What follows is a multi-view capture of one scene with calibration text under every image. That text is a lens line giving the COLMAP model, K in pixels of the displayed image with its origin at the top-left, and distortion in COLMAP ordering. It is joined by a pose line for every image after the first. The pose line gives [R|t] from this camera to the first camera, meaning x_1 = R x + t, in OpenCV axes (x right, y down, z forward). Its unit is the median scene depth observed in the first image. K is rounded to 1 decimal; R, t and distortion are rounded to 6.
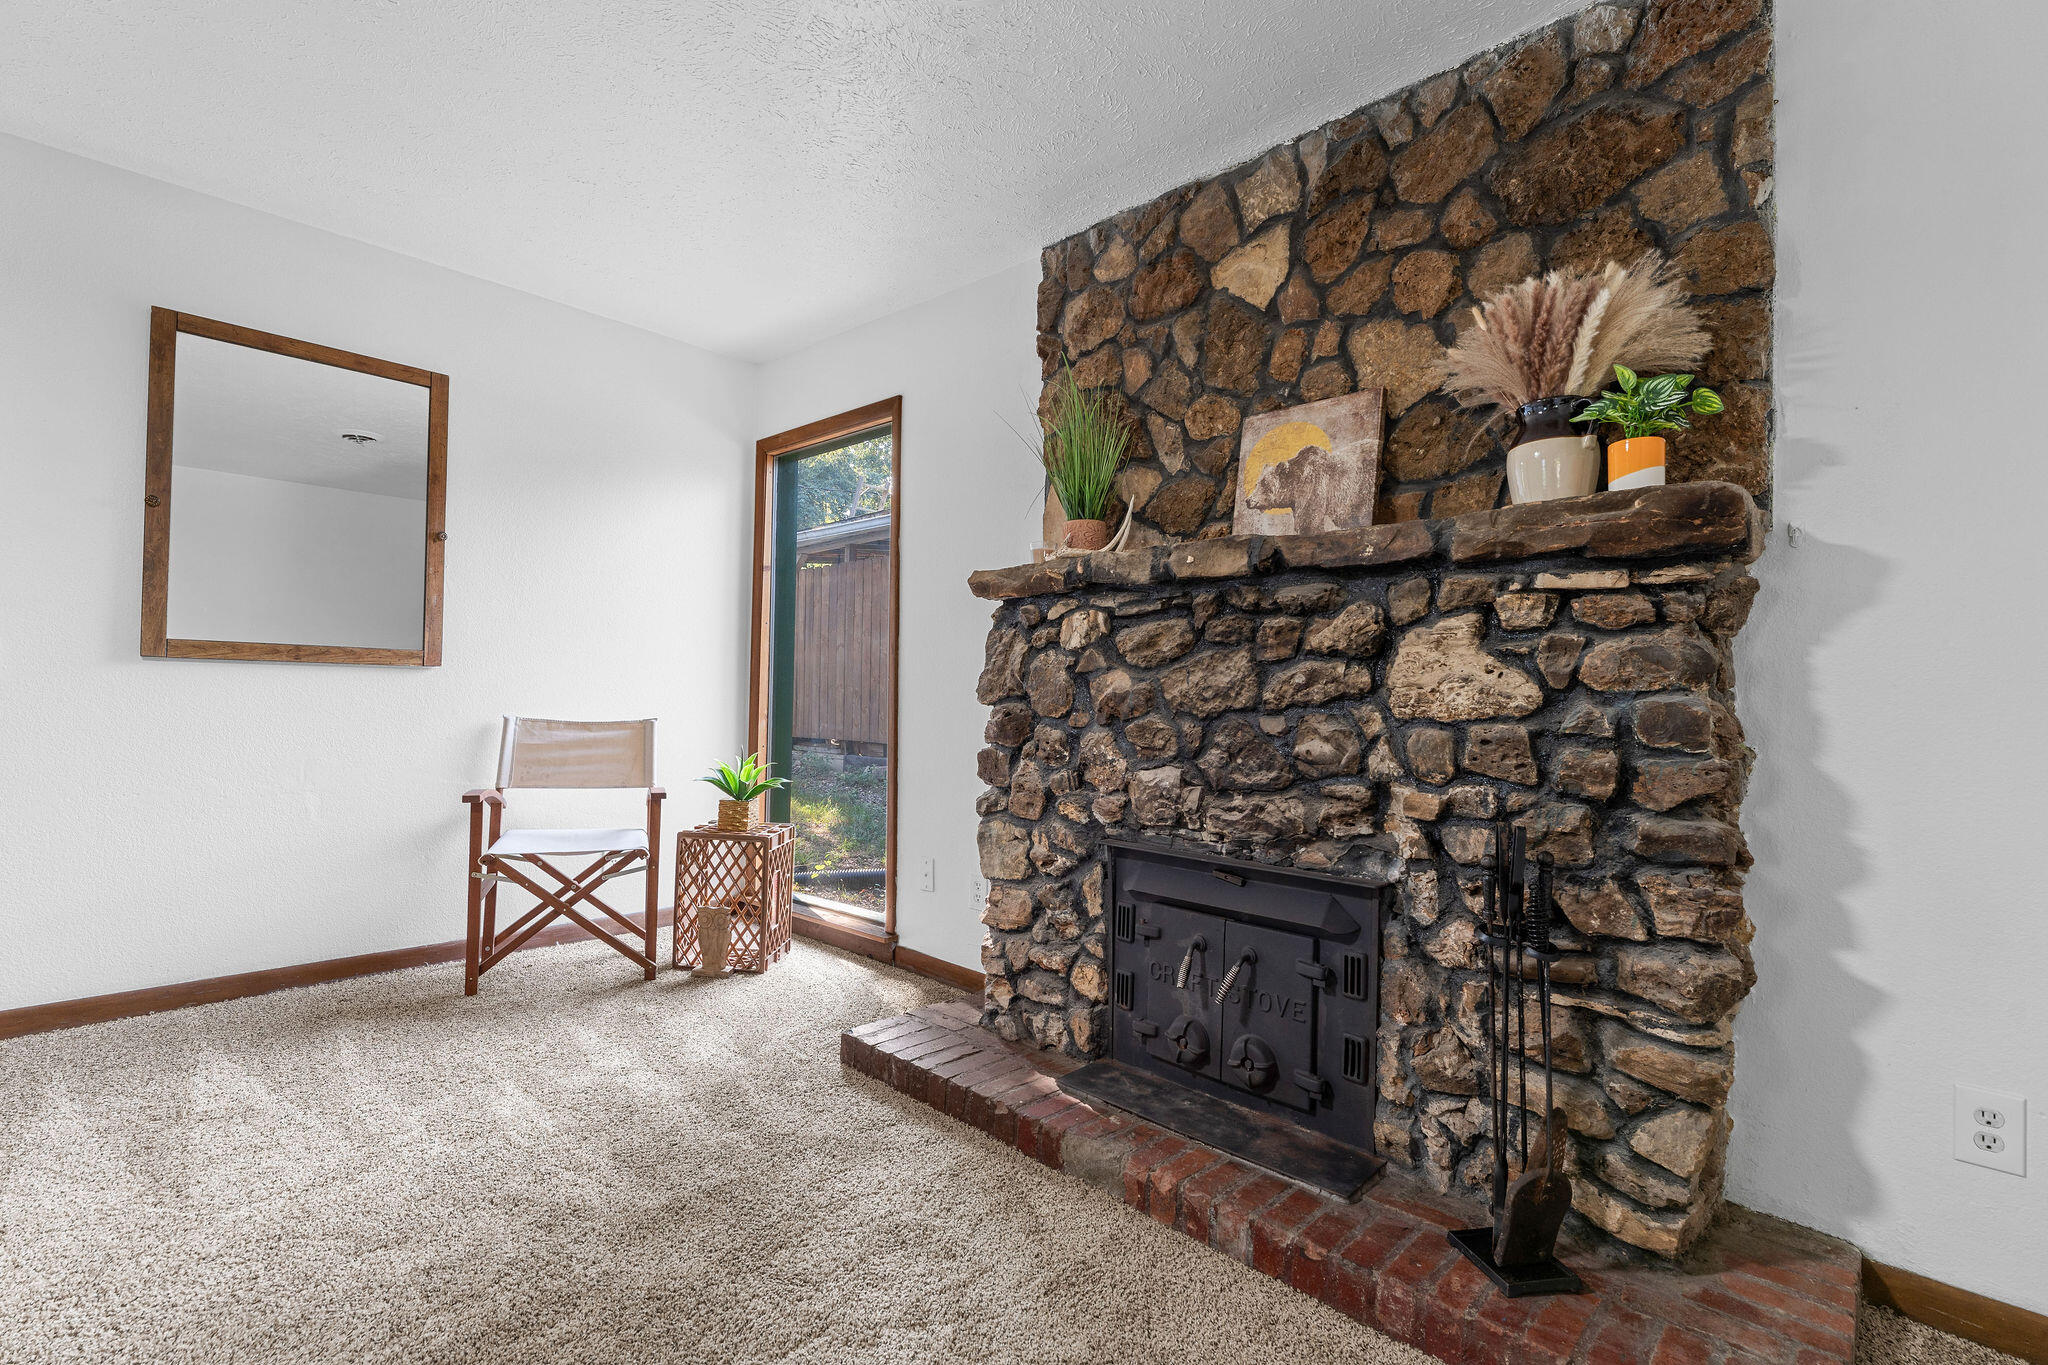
lens RADIAL K [[923.3, 0, 1026.1], [0, 923.3, 689.8], [0, 0, 1]] dist [-0.000710, 0.000078]
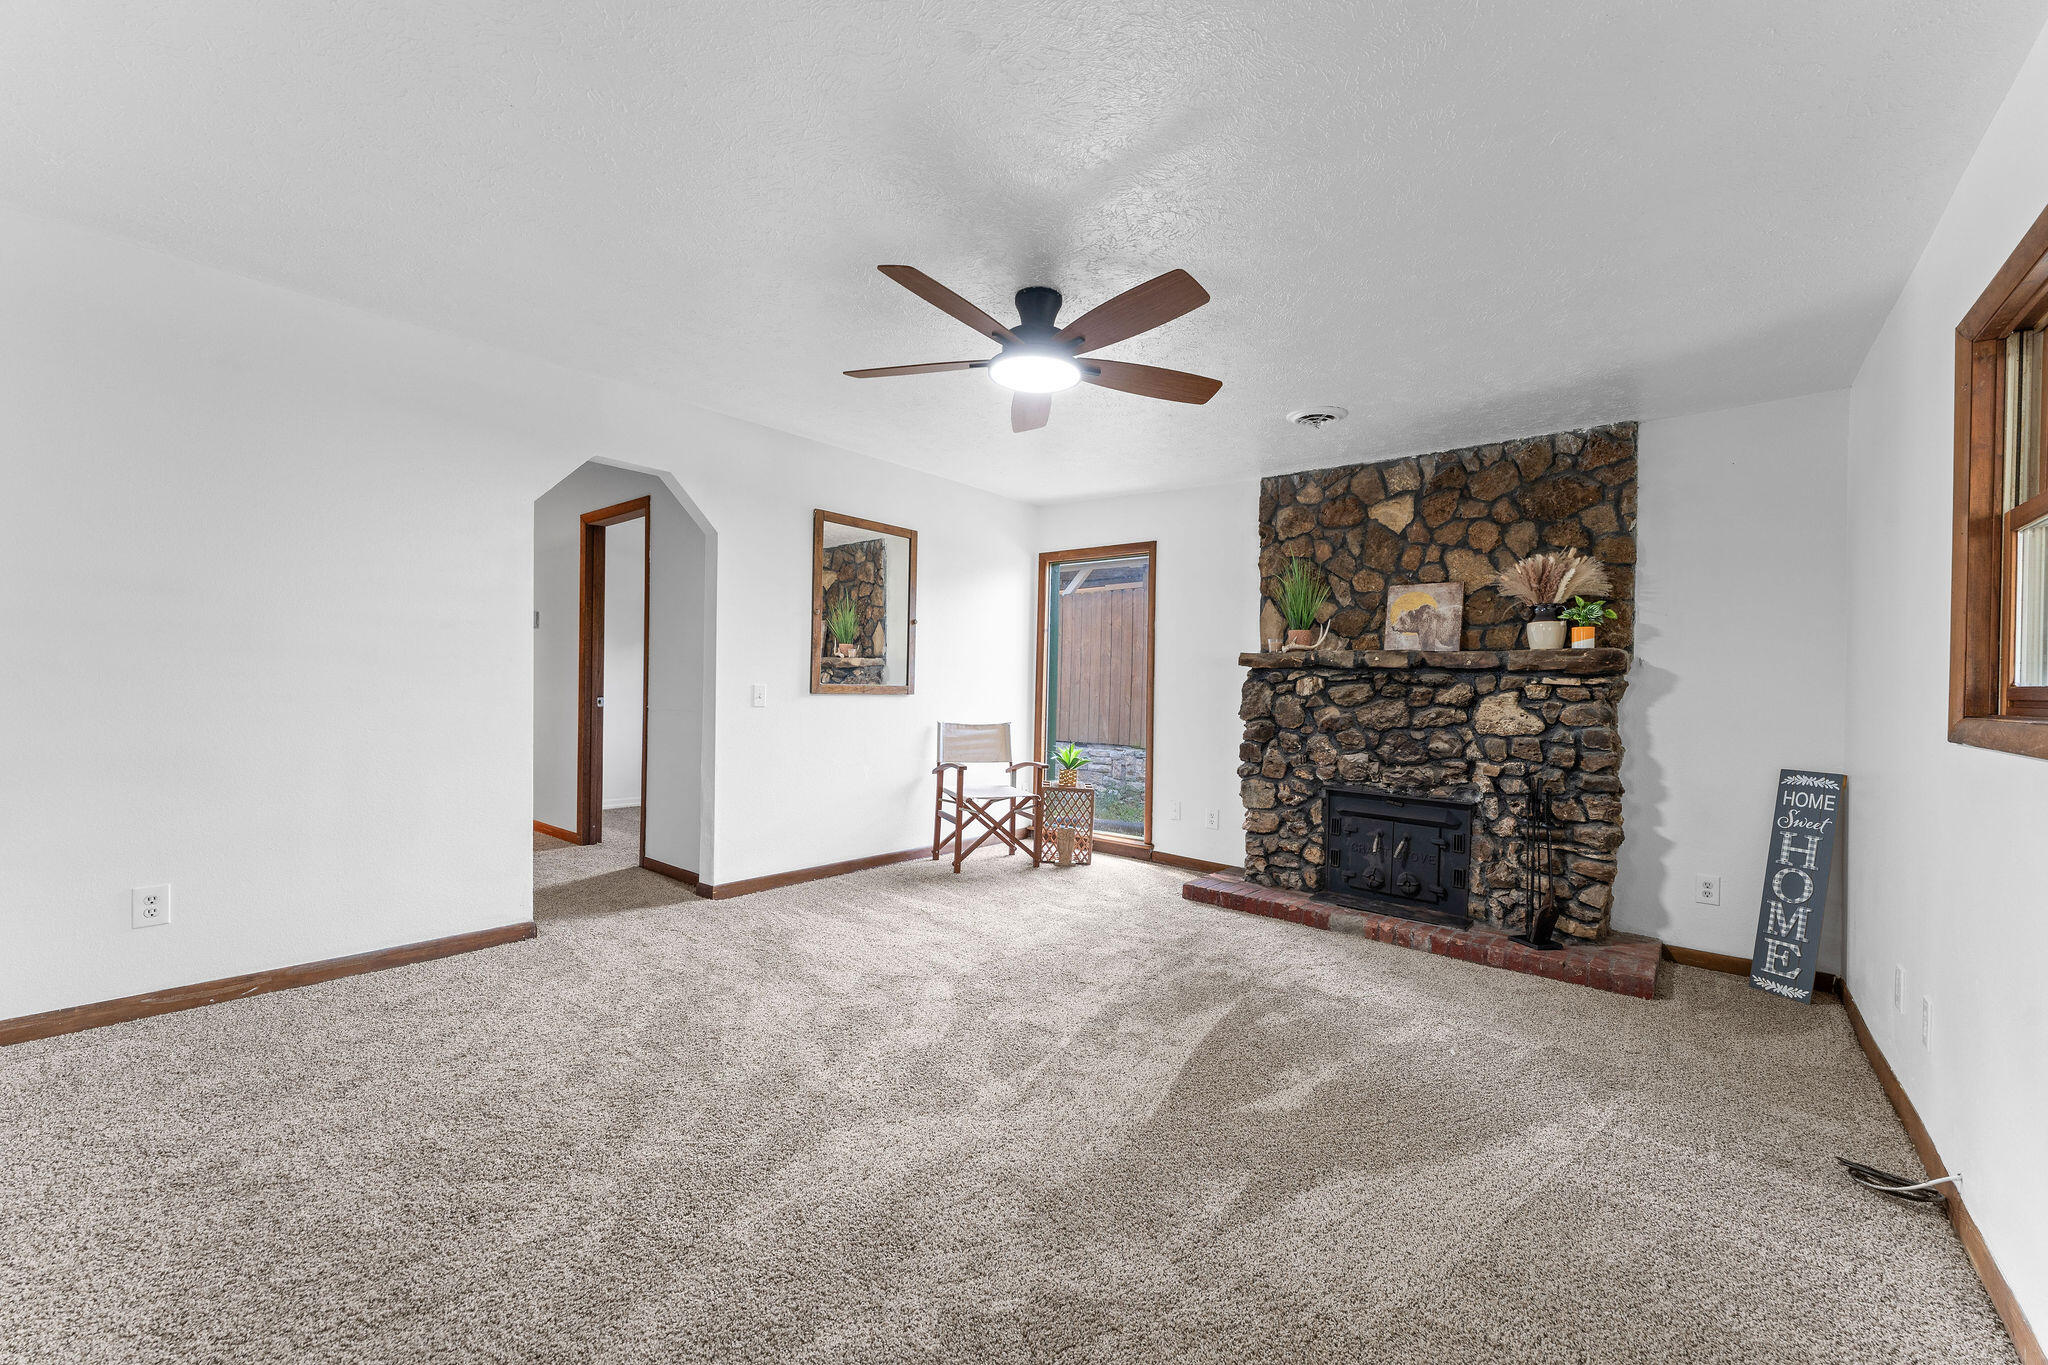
lens RADIAL K [[815.0, 0, 1024.5], [0, 815.0, 687.9], [0, 0, 1]] dist [0.001055, -0.000261]
pose [[0.998306, 0.004840, 0.057983, -0.823322], [-0.005810, 0.999846, 0.016573, -0.106486], [-0.057894, -0.016881, 0.998180, -0.946443]]
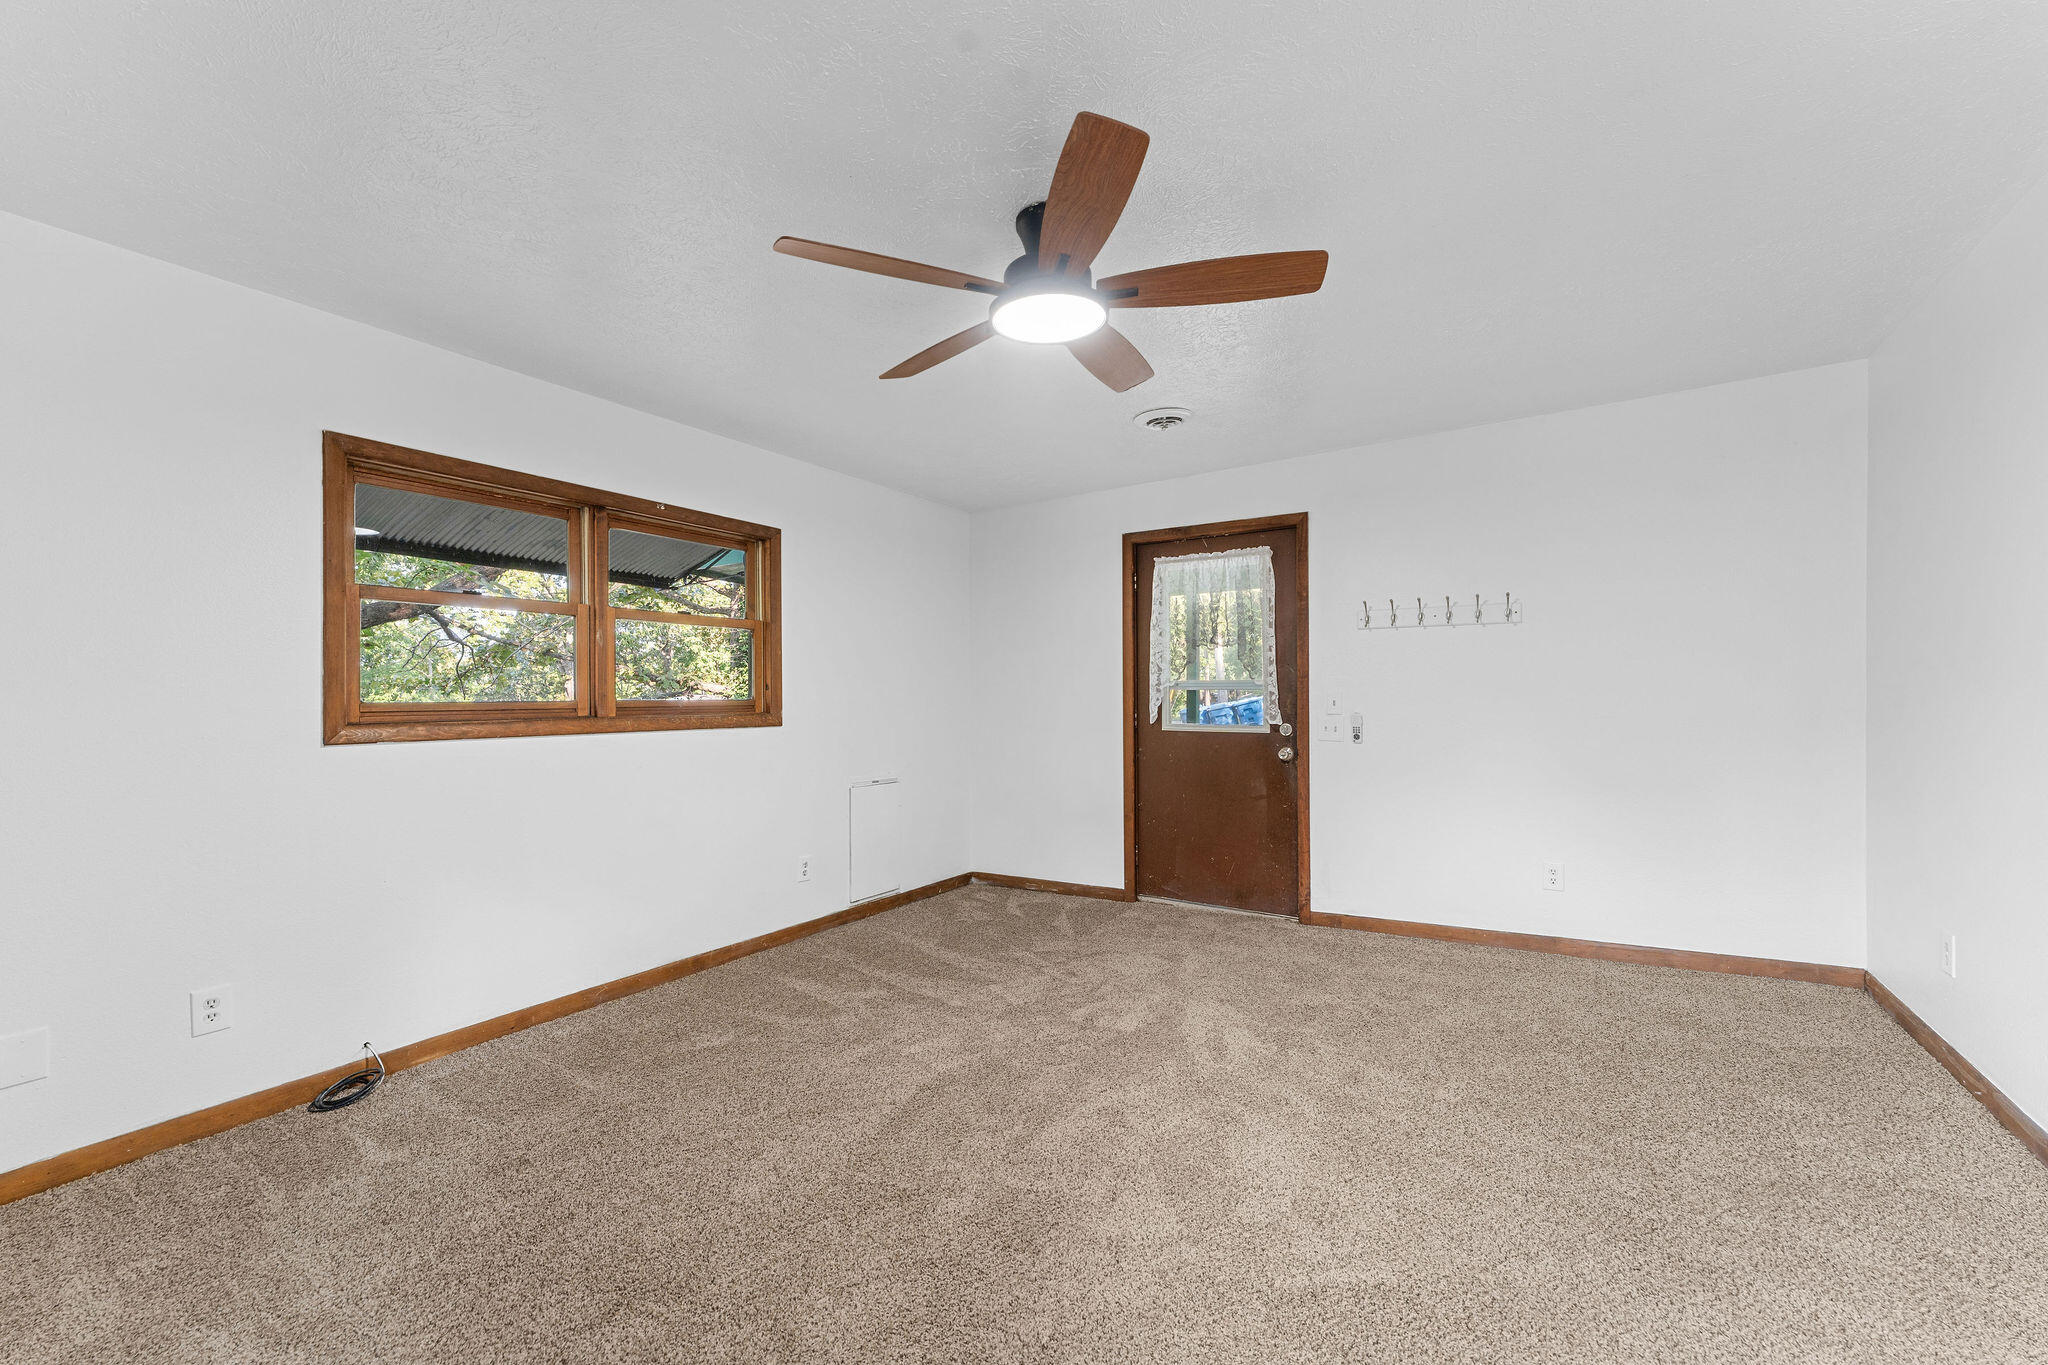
lens RADIAL K [[815.0, 0, 1024.5], [0, 815.0, 687.9], [0, 0, 1]] dist [0.001055, -0.000261]
pose [[-0.984220, -0.012591, -0.176501, -0.524815], [-0.009182, 0.999755, -0.020121, -0.108678], [0.176711, -0.018183, -0.984095, 1.405252]]
